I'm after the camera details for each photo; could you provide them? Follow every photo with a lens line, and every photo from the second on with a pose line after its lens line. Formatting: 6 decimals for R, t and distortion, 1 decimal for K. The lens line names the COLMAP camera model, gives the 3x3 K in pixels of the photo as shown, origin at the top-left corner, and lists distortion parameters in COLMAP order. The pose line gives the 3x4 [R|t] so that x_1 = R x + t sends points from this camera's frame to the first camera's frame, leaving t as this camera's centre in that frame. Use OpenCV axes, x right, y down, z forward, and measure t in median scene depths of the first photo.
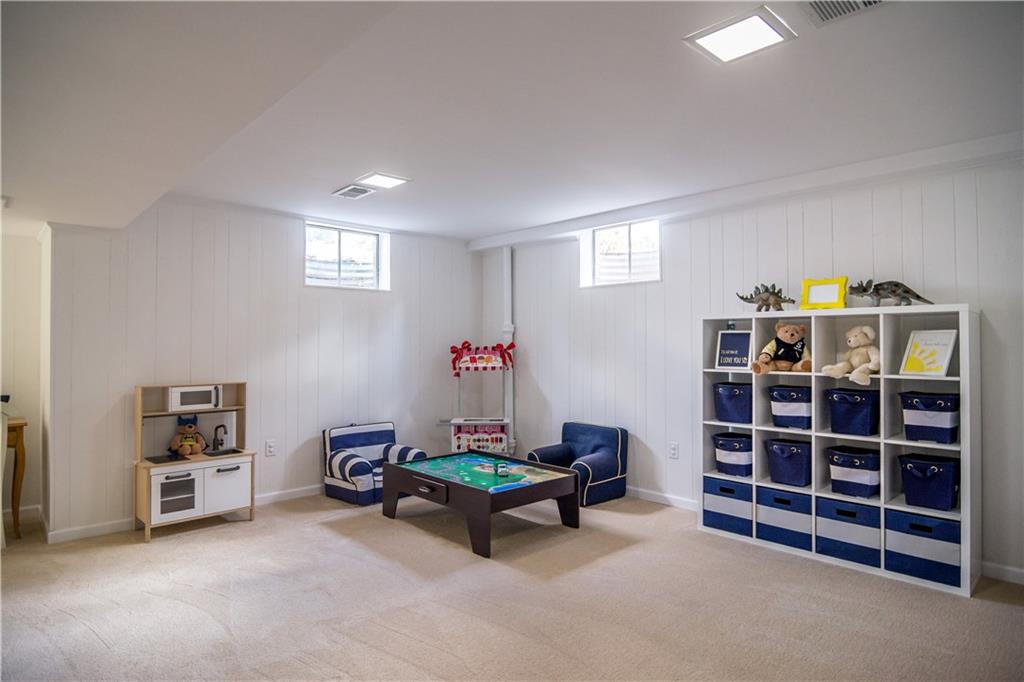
lens RADIAL K [[562.3, 0, 507.3], [0, 562.3, 339.3], [0, 0, 1]] dist [-0.001876, -0.000232]
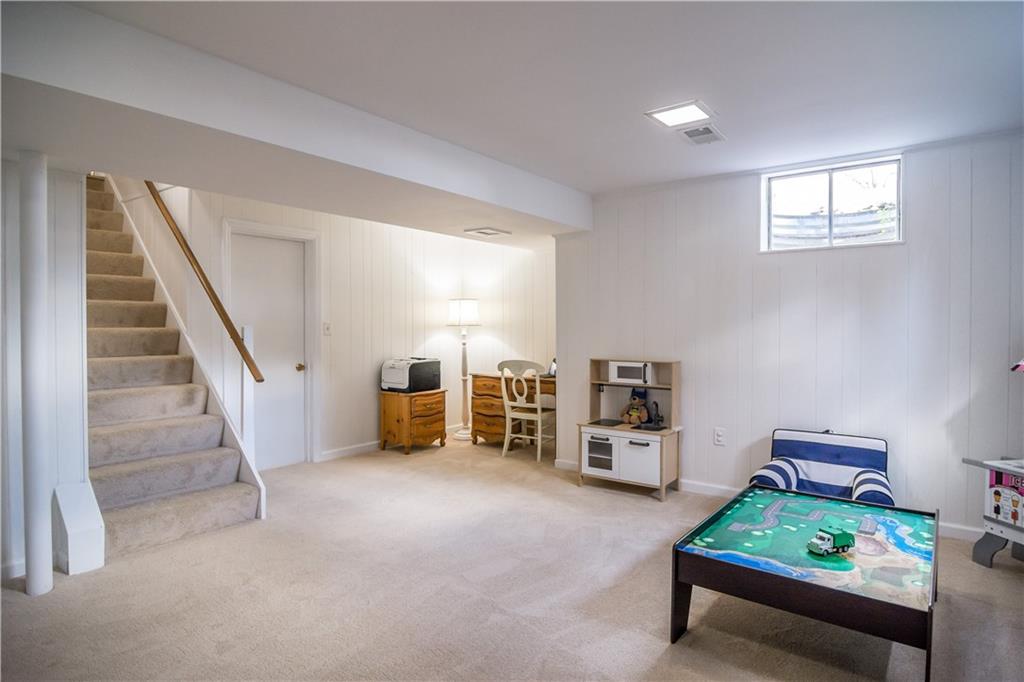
lens RADIAL K [[562.3, 0, 508.5], [0, 562.3, 341.6], [0, 0, 1]] dist [-0.001876, -0.000232]
pose [[0.192532, 0.029805, -0.980838, 0.467631], [0.006972, 0.999472, 0.031740, 0.007788], [0.981266, -0.012949, 0.192223, 0.560527]]
